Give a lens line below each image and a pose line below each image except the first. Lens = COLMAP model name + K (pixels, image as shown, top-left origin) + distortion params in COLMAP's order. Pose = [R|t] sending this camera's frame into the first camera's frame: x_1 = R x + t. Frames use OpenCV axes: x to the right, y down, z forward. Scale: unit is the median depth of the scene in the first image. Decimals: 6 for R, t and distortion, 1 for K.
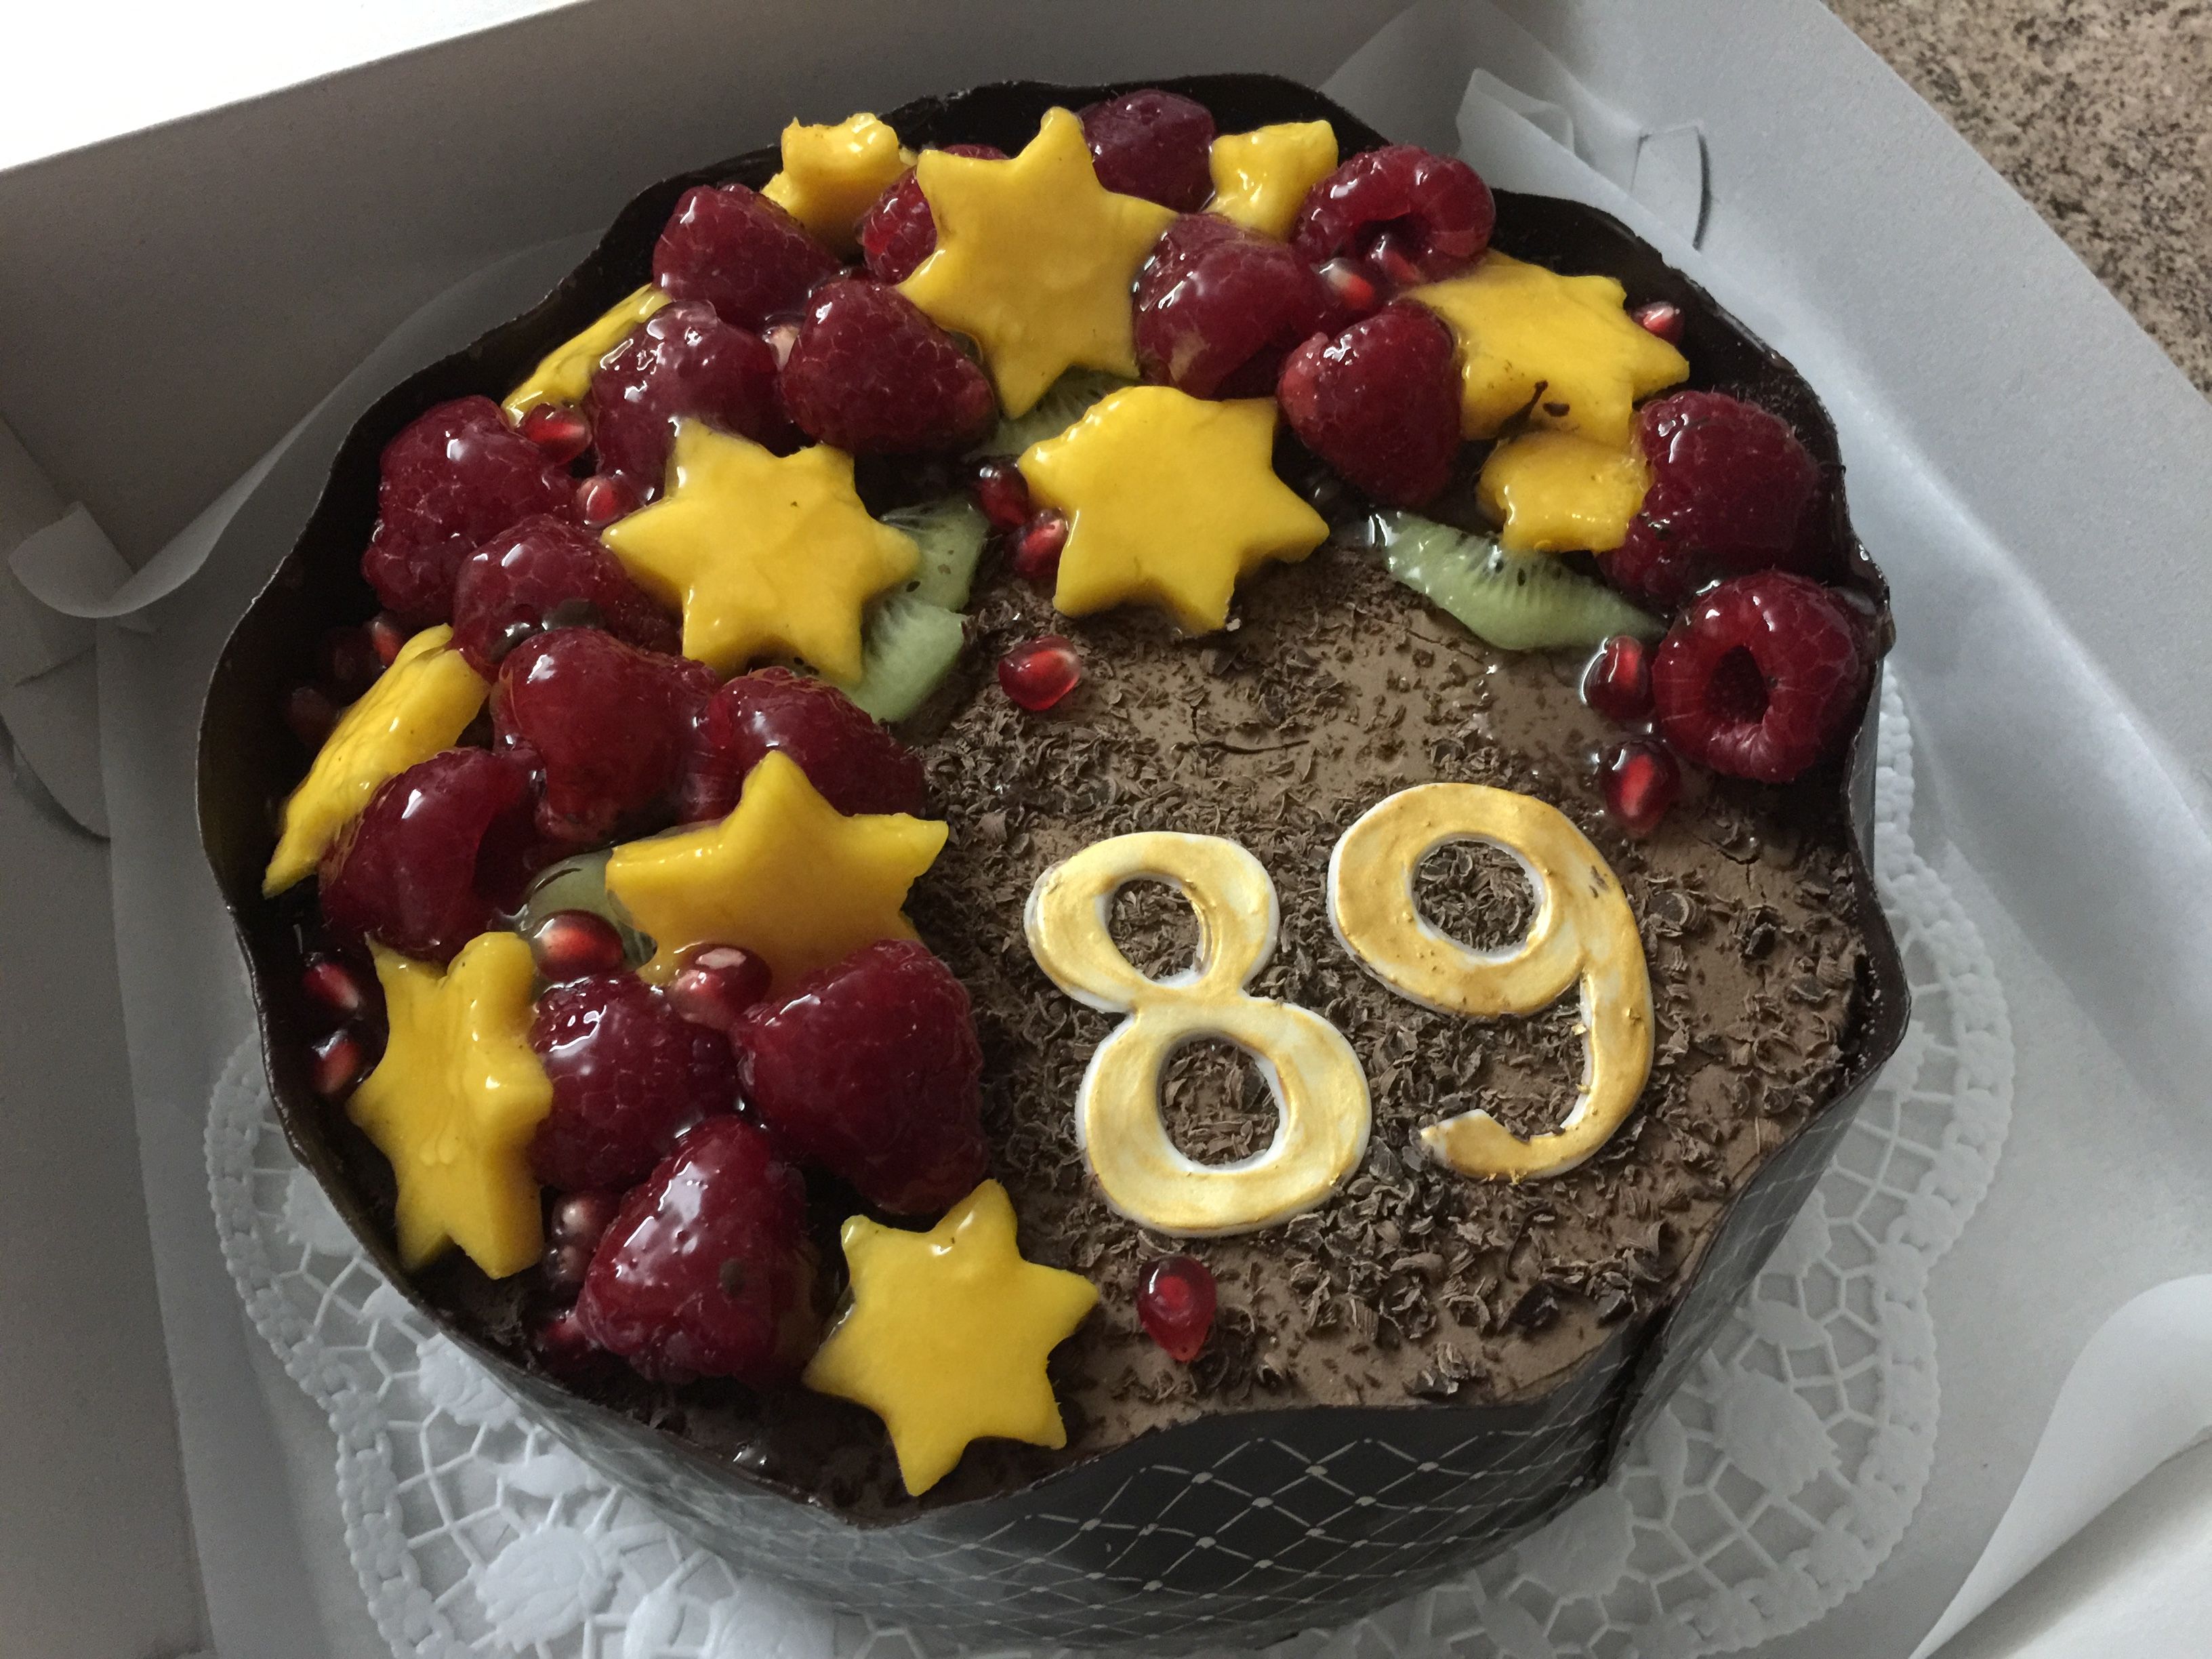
lens RADIAL K [[1929.8, 0, 1118.4], [0, 1929.8, 846.8], [0, 0, 1]] dist [0.081172, -0.137303]
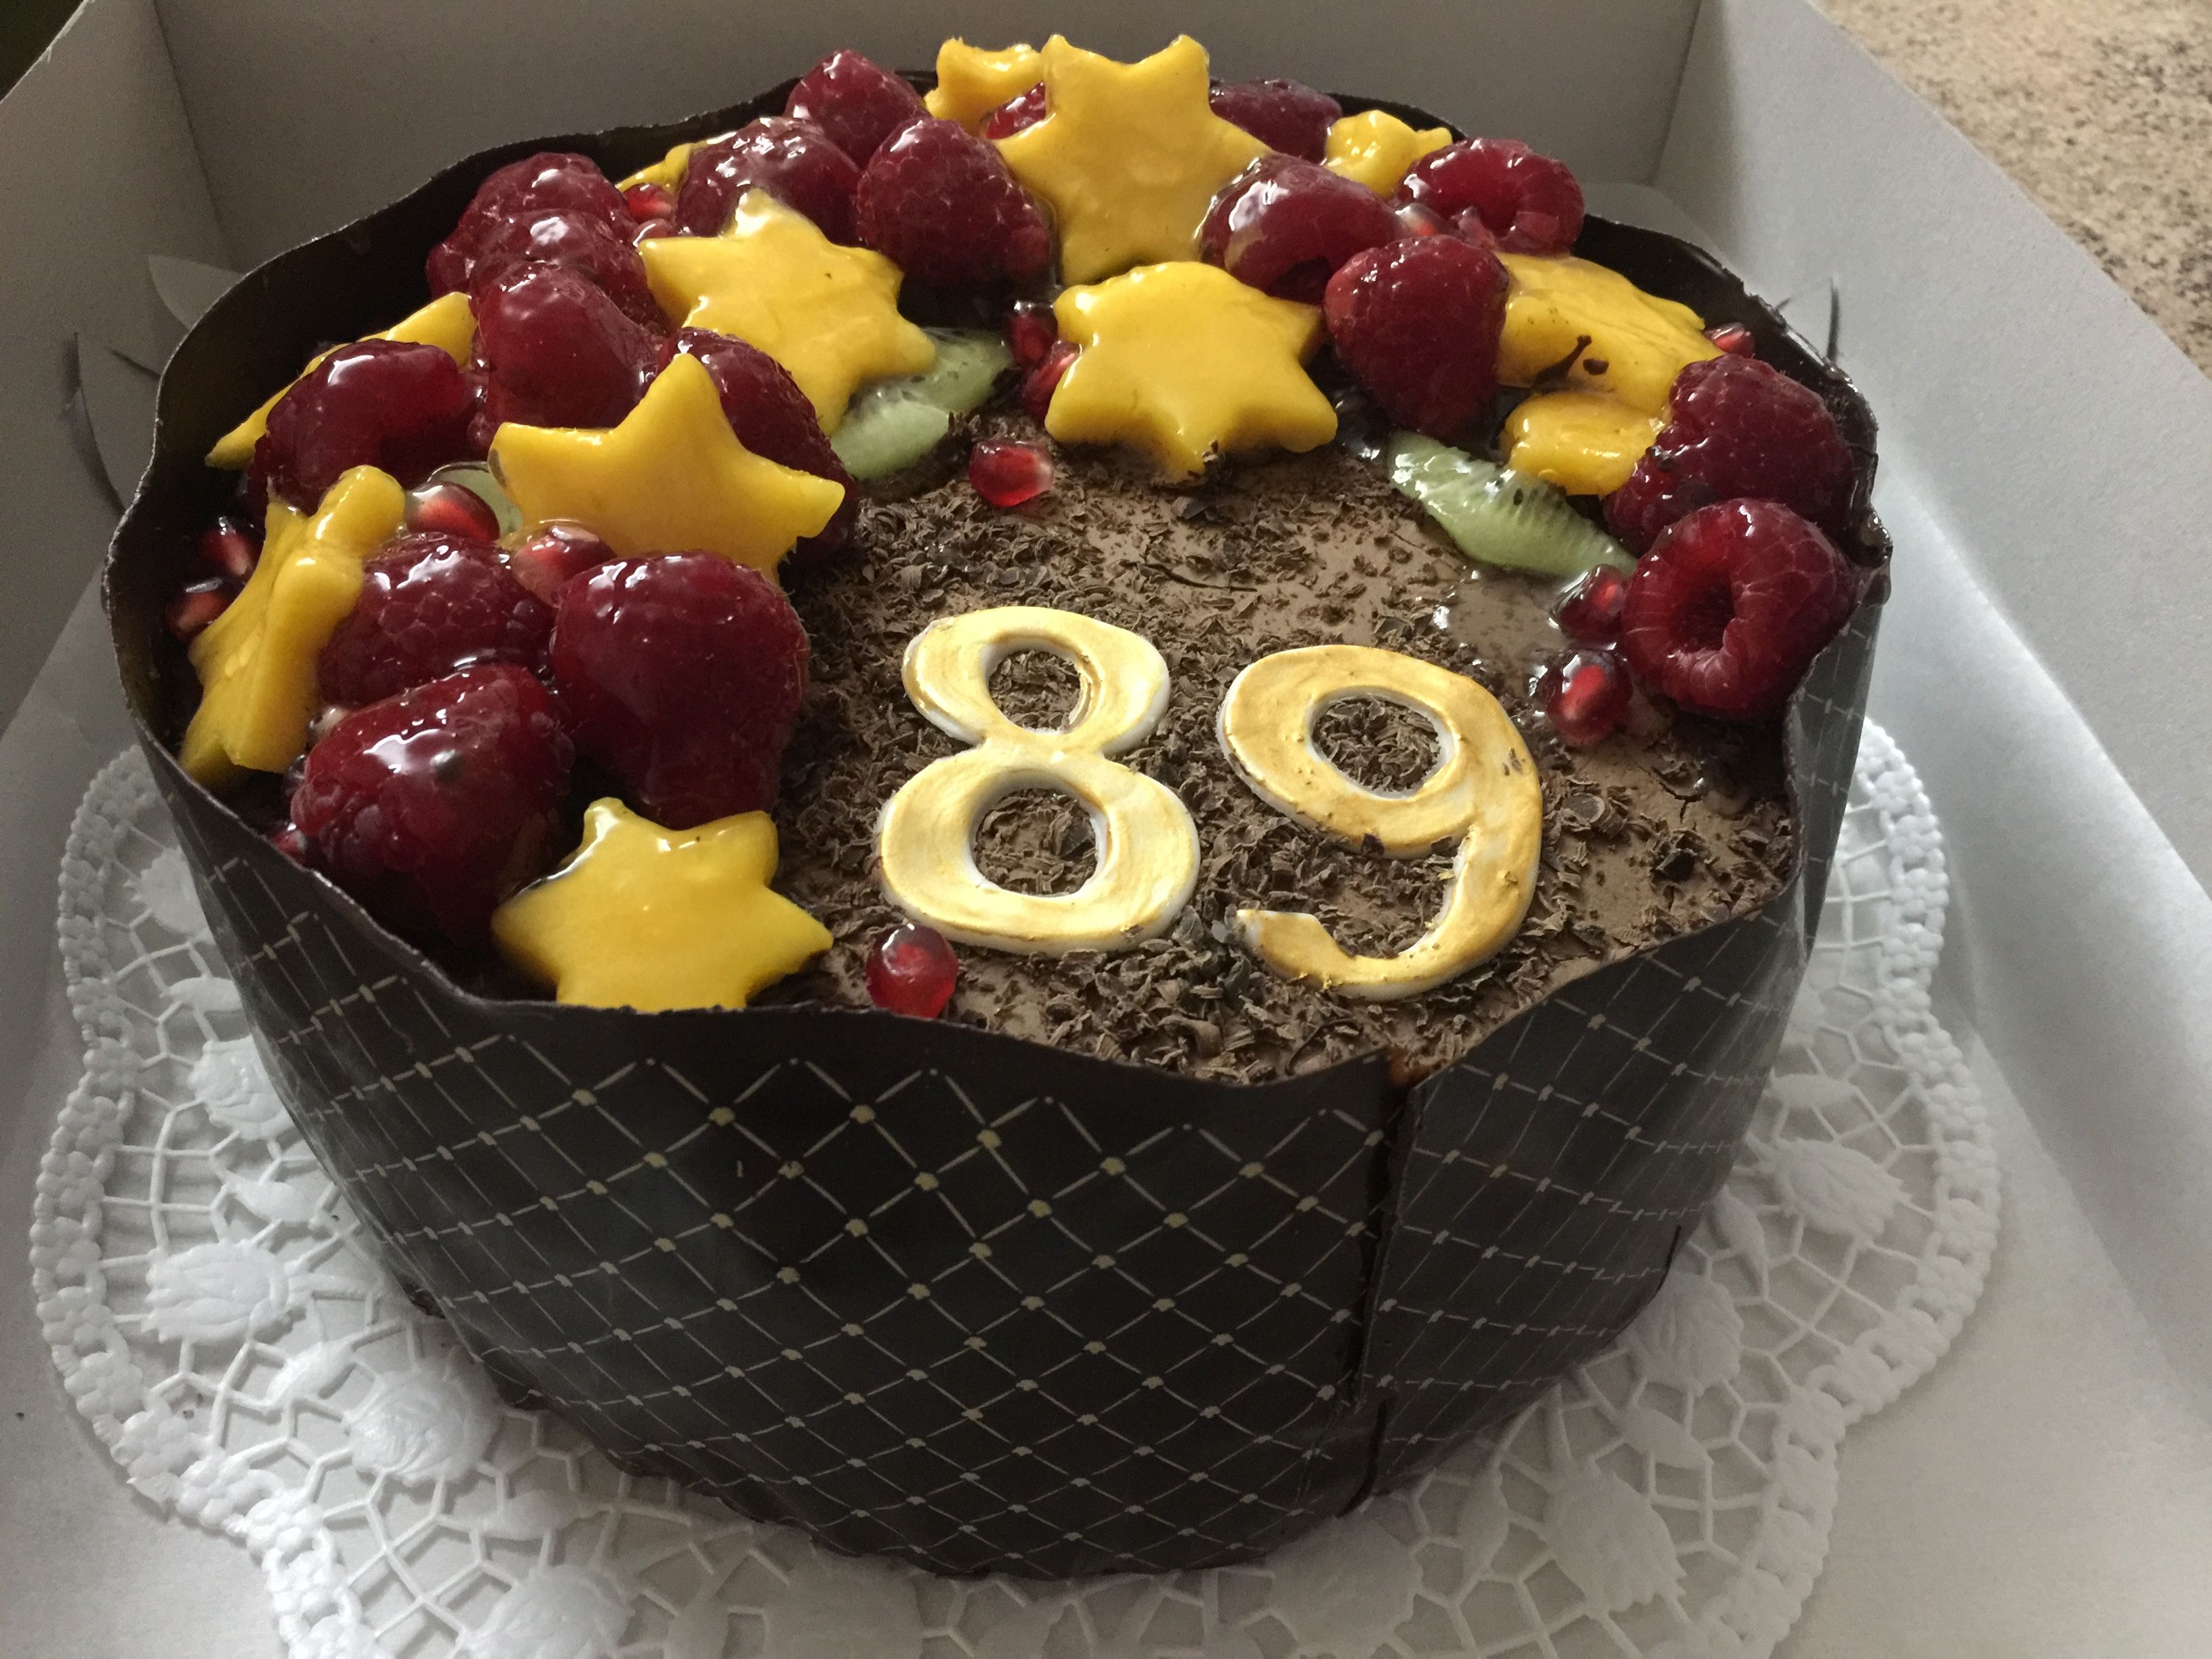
lens RADIAL K [[1929.8, 0, 1105.4], [0, 1929.8, 829.0], [0, 0, 1]] dist [0.081172, -0.137303]
pose [[0.959840, 0.240287, -0.144806, 0.194927], [-0.270015, 0.931335, -0.244349, 0.311389], [0.076149, 0.273636, 0.958814, 0.110786]]
